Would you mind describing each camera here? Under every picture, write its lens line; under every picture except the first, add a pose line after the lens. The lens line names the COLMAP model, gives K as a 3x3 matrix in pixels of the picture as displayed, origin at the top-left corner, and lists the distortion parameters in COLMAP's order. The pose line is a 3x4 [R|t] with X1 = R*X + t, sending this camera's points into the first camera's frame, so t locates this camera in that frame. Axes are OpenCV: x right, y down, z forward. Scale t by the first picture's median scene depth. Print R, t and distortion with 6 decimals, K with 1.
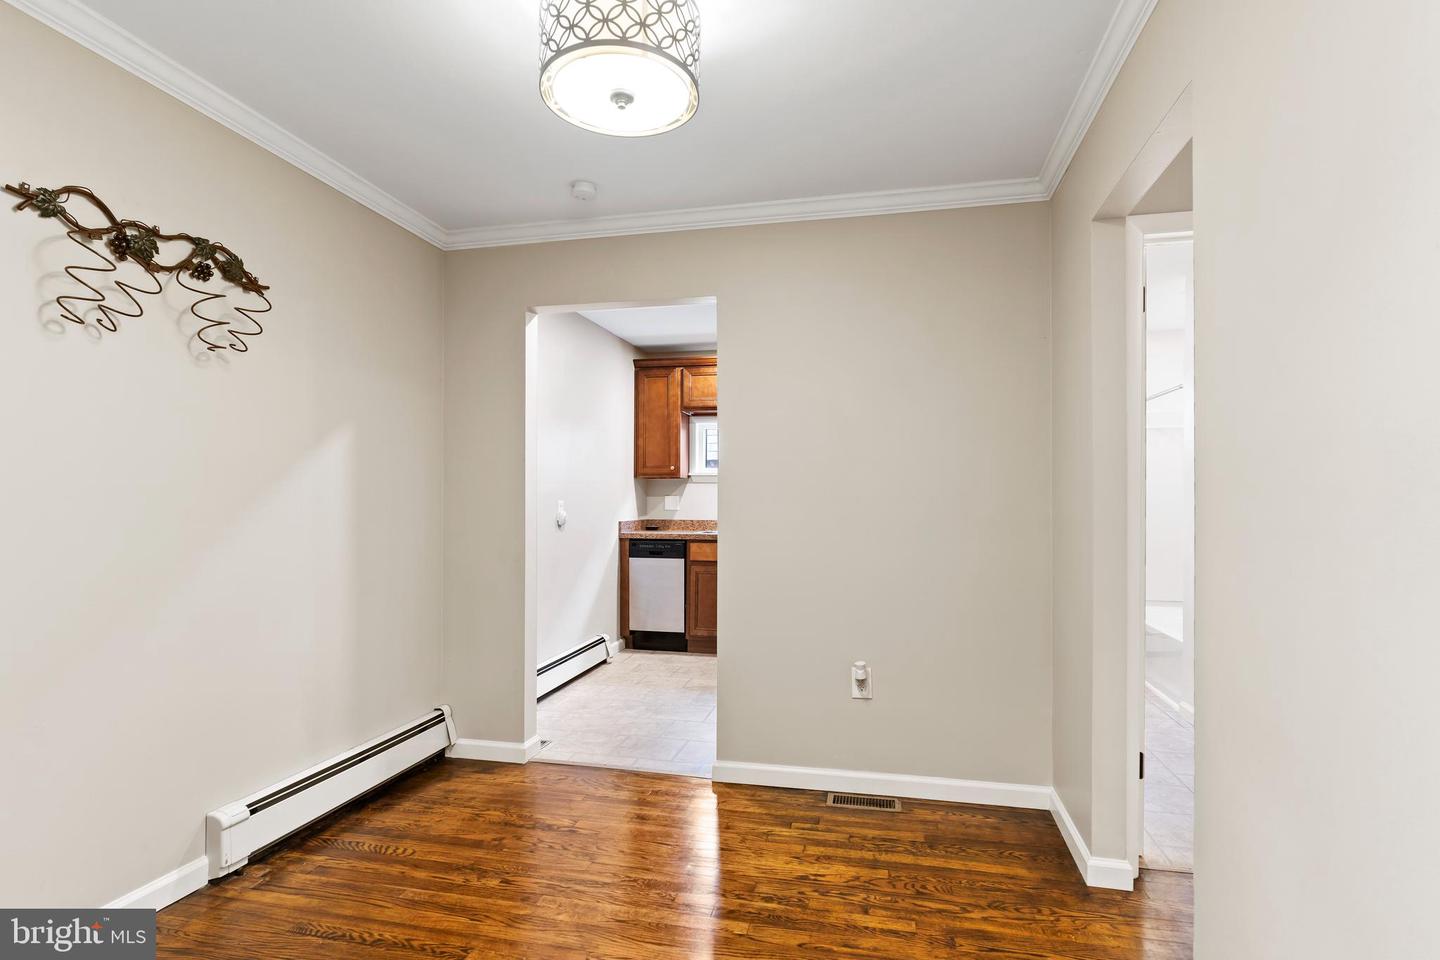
lens RADIAL K [[741.7, 0, 737.1], [0, 741.7, 485.5], [0, 0, 1]] dist [-0.002186, -0.000665]
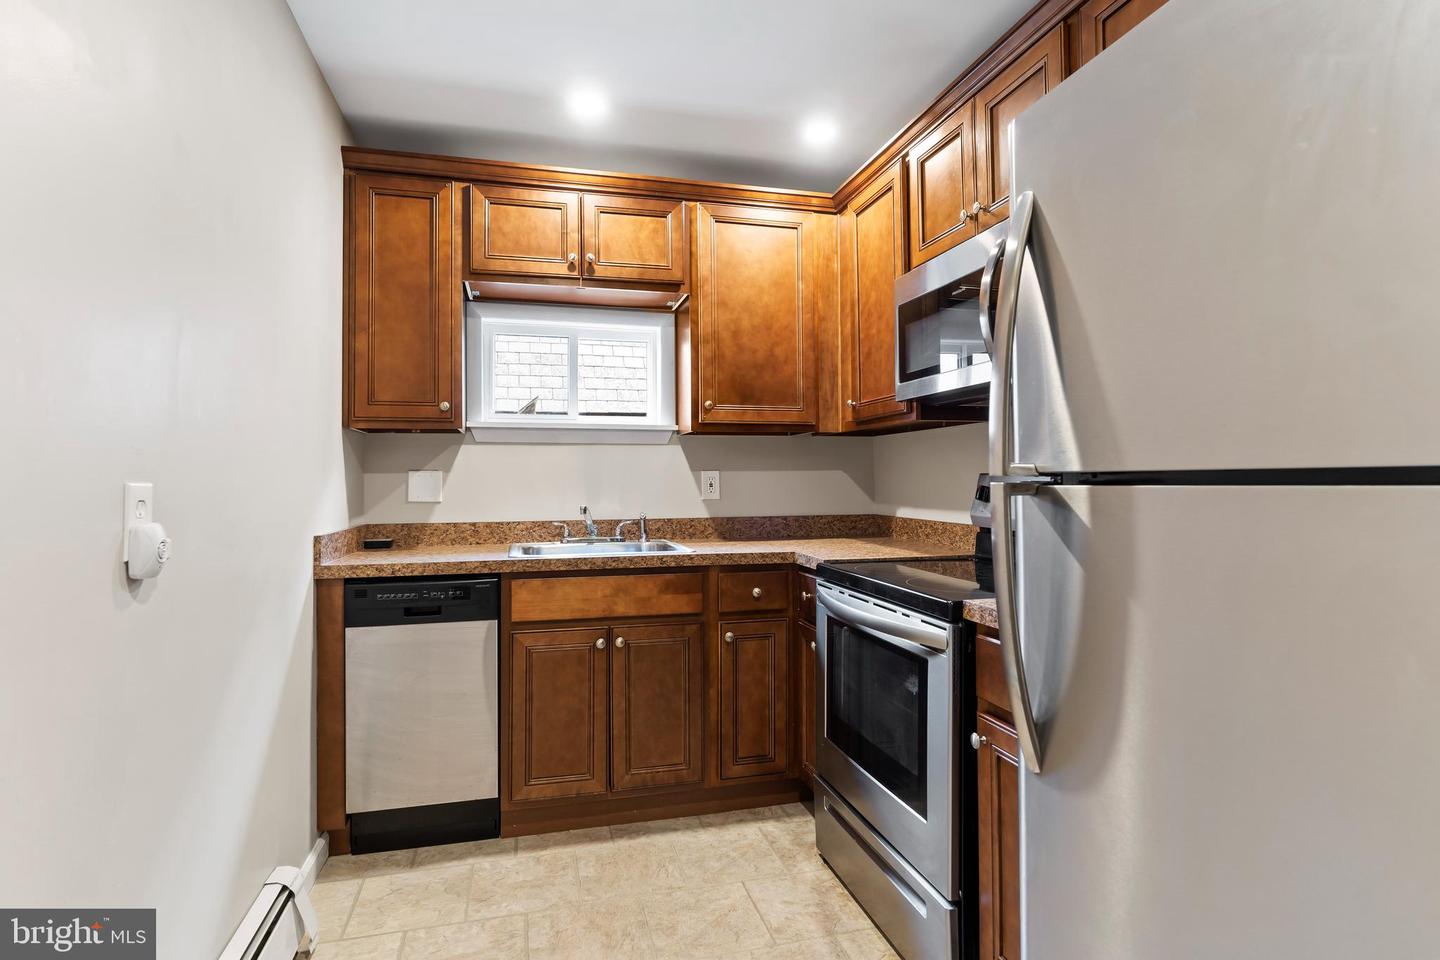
lens RADIAL K [[733.0, 0, 719.4], [0, 733.0, 460.9], [0, 0, 1]] dist [-0.004044, -0.000445]
pose [[0.892663, 0.001307, 0.450723, -0.136850], [0.002748, 0.999961, -0.008341, 0.012460], [-0.450717, 0.008685, 0.892625, 0.541404]]
